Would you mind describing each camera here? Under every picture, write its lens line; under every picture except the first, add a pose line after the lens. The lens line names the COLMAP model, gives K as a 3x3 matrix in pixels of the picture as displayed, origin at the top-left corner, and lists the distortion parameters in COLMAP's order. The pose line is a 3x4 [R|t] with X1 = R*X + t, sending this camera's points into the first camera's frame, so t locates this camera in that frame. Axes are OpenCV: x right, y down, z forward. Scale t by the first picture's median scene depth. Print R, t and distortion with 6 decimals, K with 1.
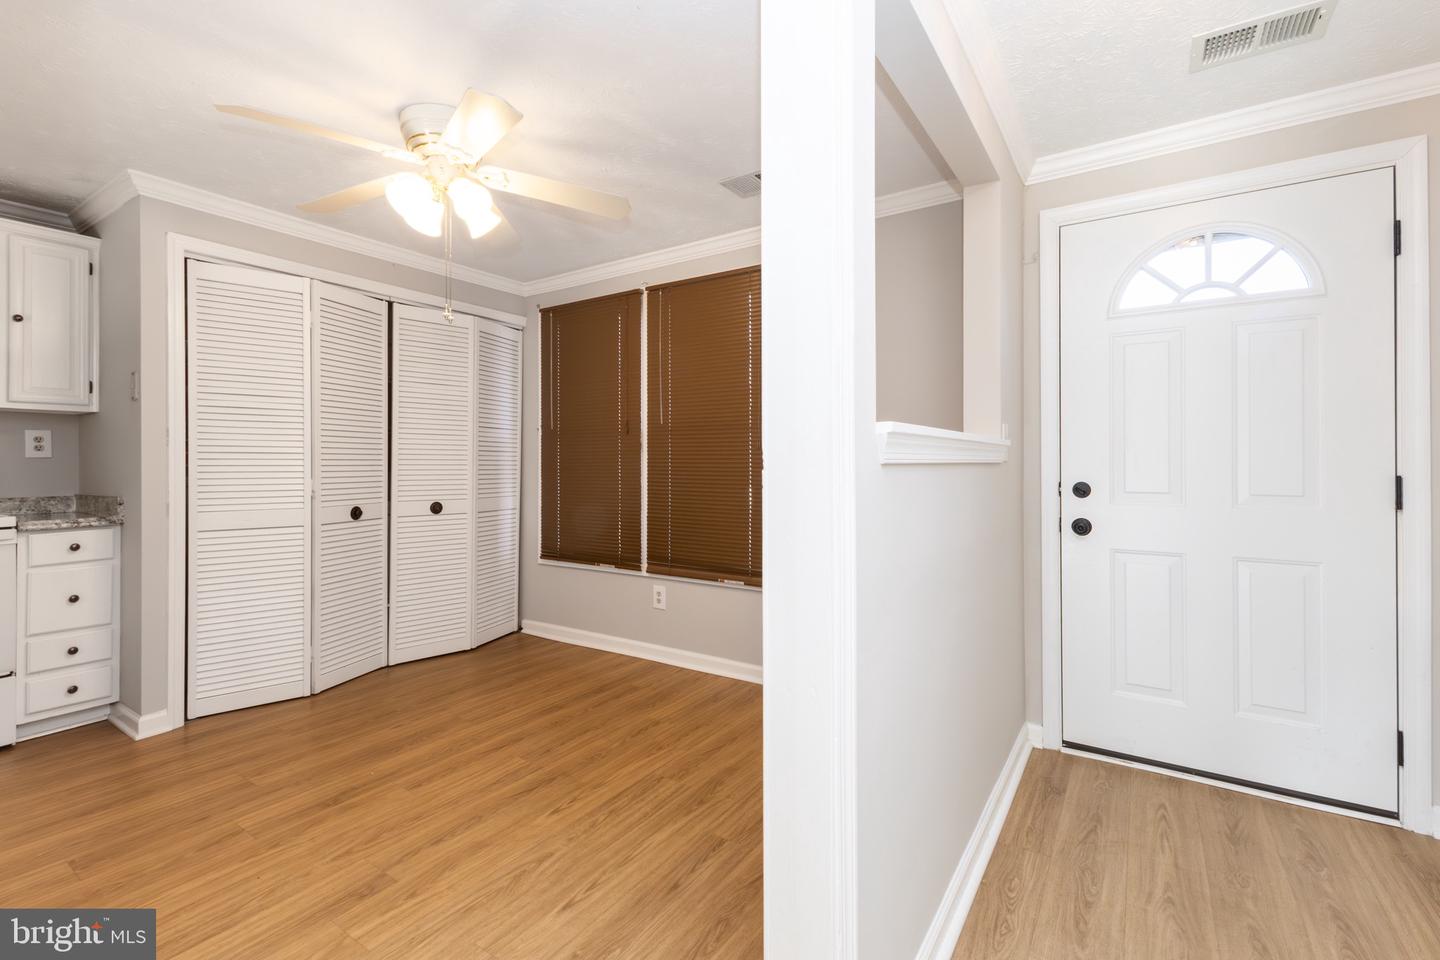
lens RADIAL K [[621.3, 0, 725.3], [0, 621.3, 454.1], [0, 0, 1]] dist [0.005834, -0.001139]
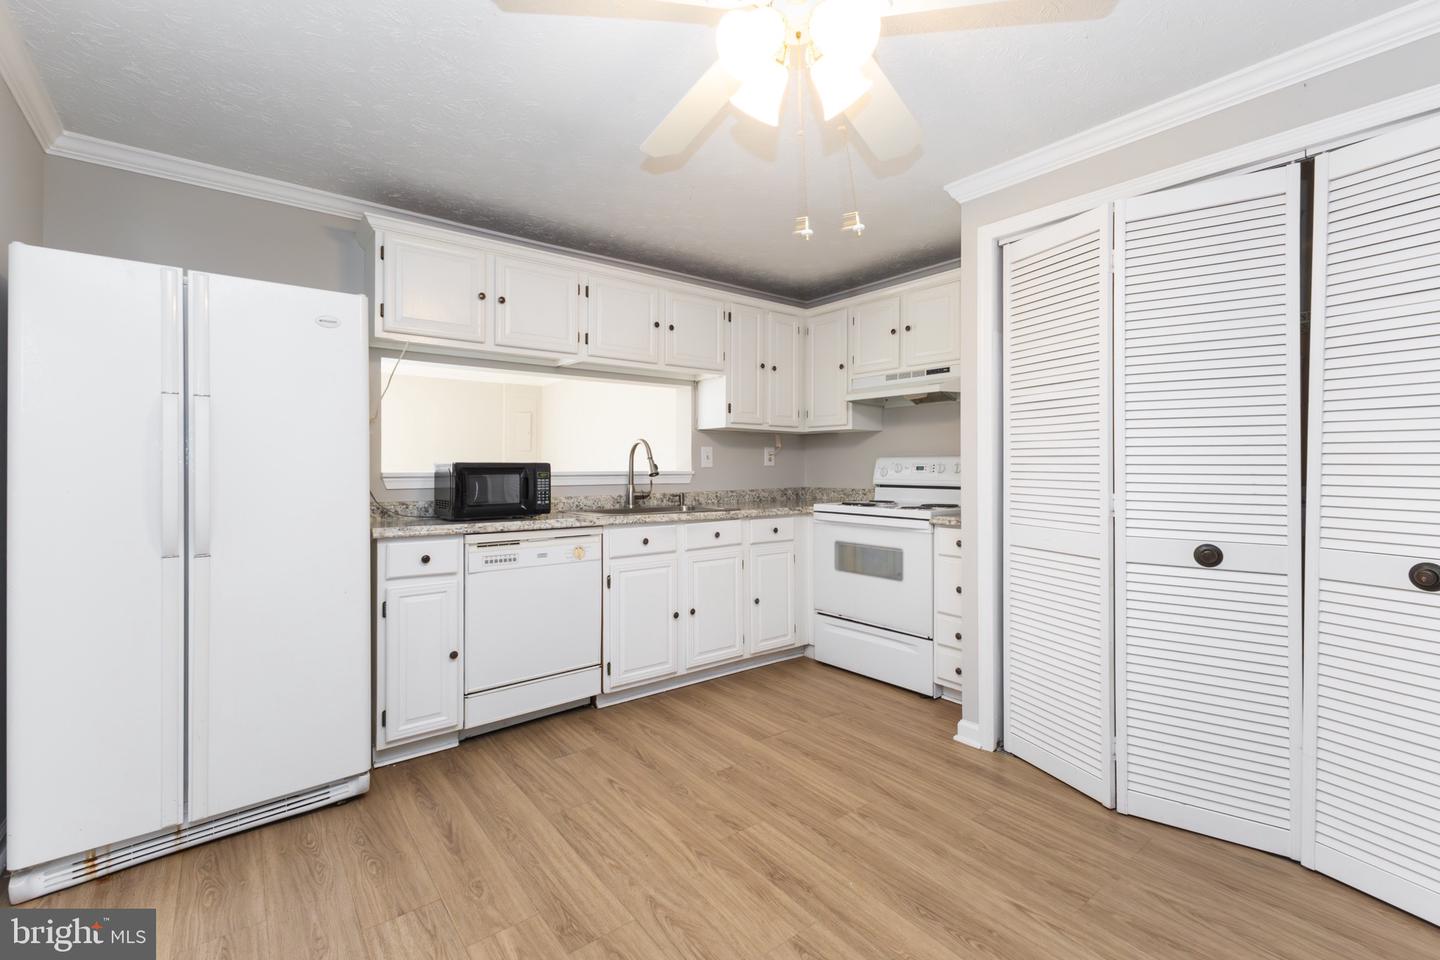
lens RADIAL K [[621.3, 0, 720.4], [0, 621.3, 462.0], [0, 0, 1]] dist [0.005834, -0.001139]
pose [[-0.322604, -0.005708, -0.946517, 0.144453], [0.007174, 0.999938, -0.008476, 0.009979], [0.946507, -0.009524, -0.322543, 0.950034]]
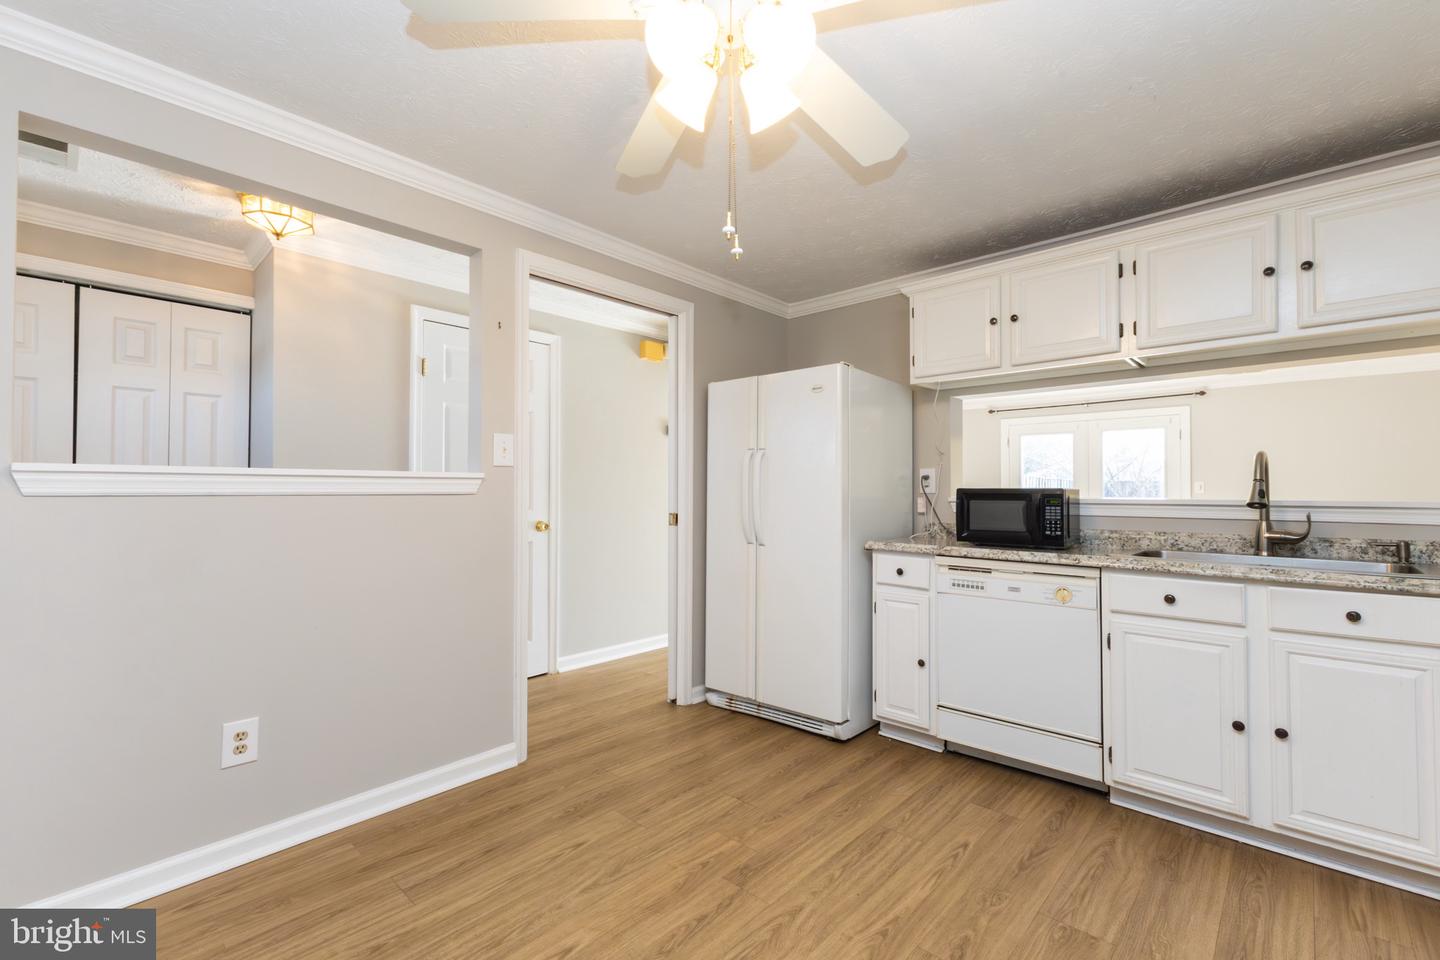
lens RADIAL K [[621.3, 0, 730.5], [0, 621.3, 478.6], [0, 0, 1]] dist [0.005834, -0.001139]
pose [[-0.987812, -0.000768, 0.155649, -0.452984], [-0.005195, 0.999593, -0.028038, 0.014517], [-0.155564, -0.028505, -0.987414, 1.337478]]
